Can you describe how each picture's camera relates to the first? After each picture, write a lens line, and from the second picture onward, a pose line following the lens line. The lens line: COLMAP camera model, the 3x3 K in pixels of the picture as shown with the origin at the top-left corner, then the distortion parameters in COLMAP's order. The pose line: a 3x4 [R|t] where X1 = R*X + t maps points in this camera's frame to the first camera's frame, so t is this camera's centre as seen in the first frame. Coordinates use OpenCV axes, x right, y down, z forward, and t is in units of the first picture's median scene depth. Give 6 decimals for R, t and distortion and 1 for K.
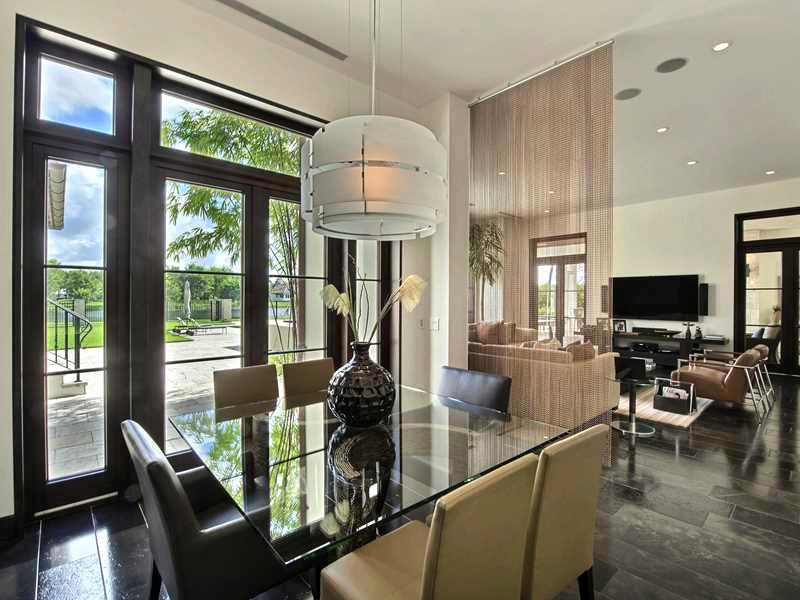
lens RADIAL K [[380.4, 0, 406.4], [0, 380.4, 298.0], [0, 0, 1]] dist [-0.008149, 0.001033]
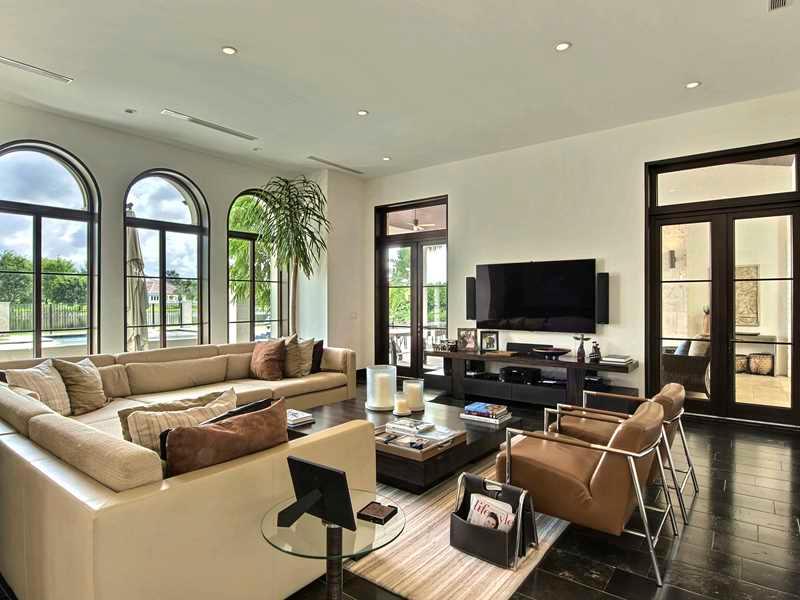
lens RADIAL K [[449.1, 0, 404.9], [0, 449.1, 297.1], [0, 0, 1]] dist [-0.001901, -0.000801]
pose [[0.985164, -0.003417, 0.171579, 0.330807], [0.004337, 0.999978, -0.004990, 0.003992], [-0.171558, 0.005660, 0.985158, 0.319611]]
